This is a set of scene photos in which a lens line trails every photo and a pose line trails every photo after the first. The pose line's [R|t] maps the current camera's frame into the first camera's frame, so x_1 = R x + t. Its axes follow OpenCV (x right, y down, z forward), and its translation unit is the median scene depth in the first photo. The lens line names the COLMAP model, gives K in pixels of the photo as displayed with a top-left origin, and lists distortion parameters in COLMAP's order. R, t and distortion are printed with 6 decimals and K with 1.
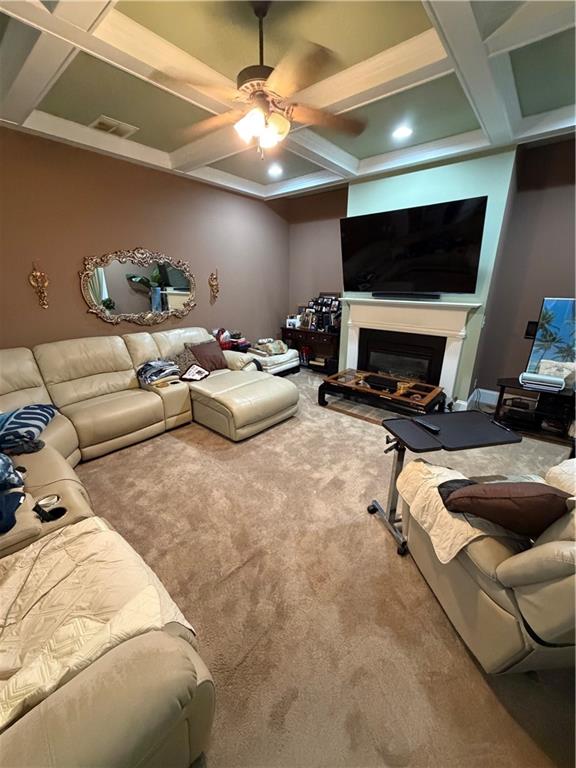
lens RADIAL K [[306.0, 0, 287.8], [0, 306.0, 381.8], [0, 0, 1]] dist [-0.001234, 0.000843]
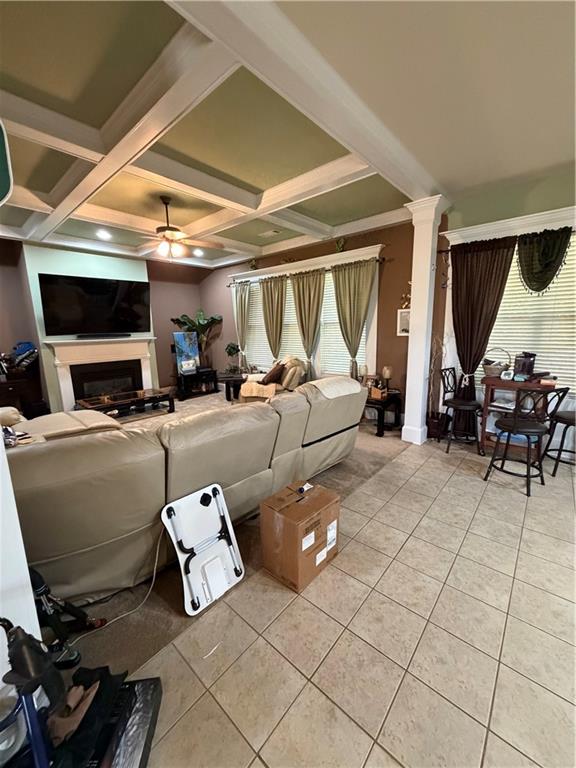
lens RADIAL K [[306.0, 0, 288.1], [0, 306.0, 380.7], [0, 0, 1]] dist [-0.001234, 0.000843]
pose [[0.023736, -0.171757, 0.984853, -1.148017], [0.338073, 0.928472, 0.153777, -0.027309], [-0.940821, 0.329302, 0.080104, 0.194302]]
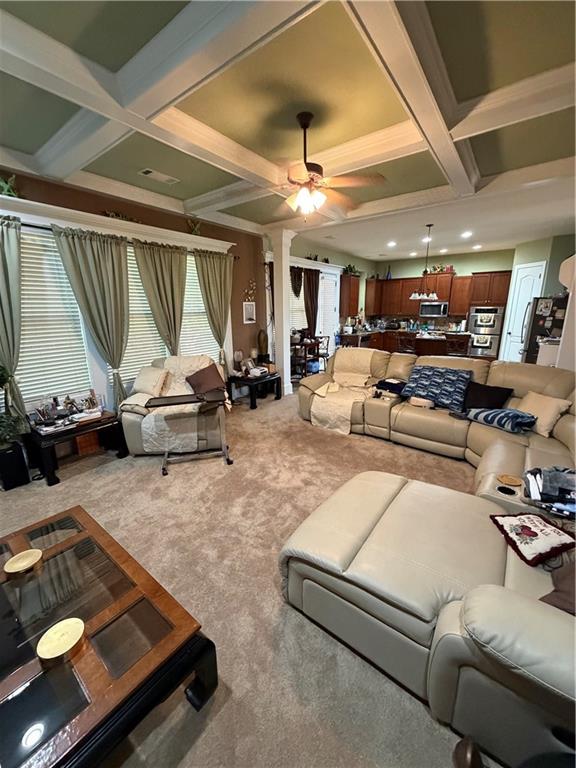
lens RADIAL K [[306.0, 0, 285.6], [0, 306.0, 380.7], [0, 0, 1]] dist [-0.001234, 0.000843]
pose [[-0.998401, 0.025119, -0.050635, 0.052052], [-0.005550, 0.847932, 0.530077, -0.443970], [0.056250, 0.529510, -0.846437, 1.322682]]
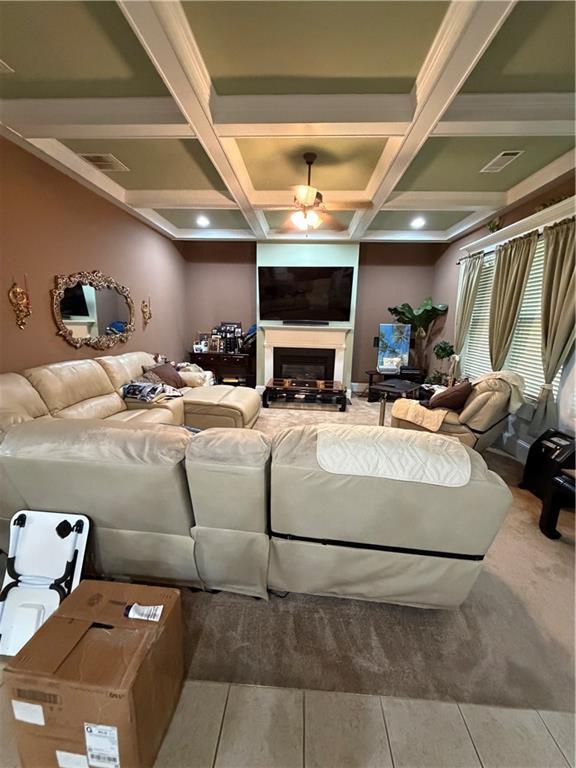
lens RADIAL K [[306.0, 0, 287.7], [0, 306.0, 381.6], [0, 0, 1]] dist [-0.001234, 0.000843]
pose [[0.804398, -0.098795, 0.585818, -0.645736], [0.164582, 0.984540, -0.059954, 0.075209], [-0.570838, 0.144642, 0.808222, -0.096453]]
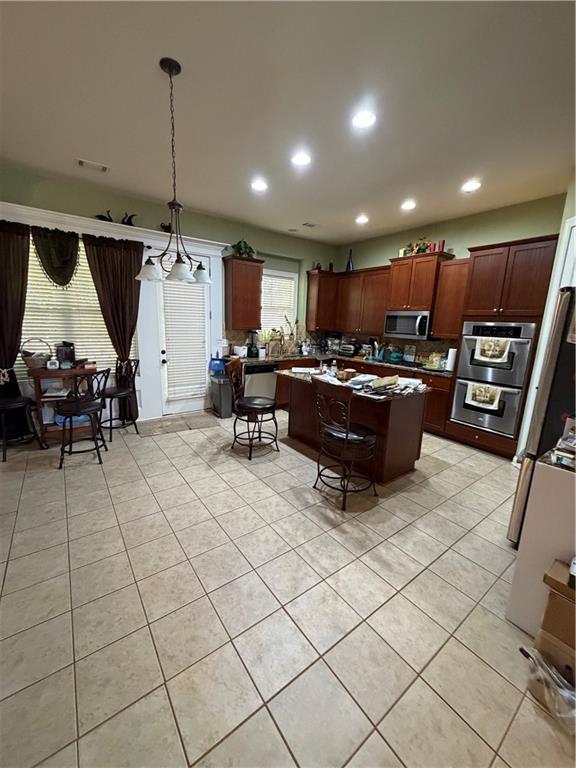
lens RADIAL K [[306.0, 0, 287.2], [0, 306.0, 381.3], [0, 0, 1]] dist [-0.001234, 0.000843]
pose [[-0.970189, -0.078240, 0.229372, -1.148038], [0.044600, 0.872646, 0.486312, -0.063086], [-0.238210, 0.482045, -0.843142, 0.296758]]
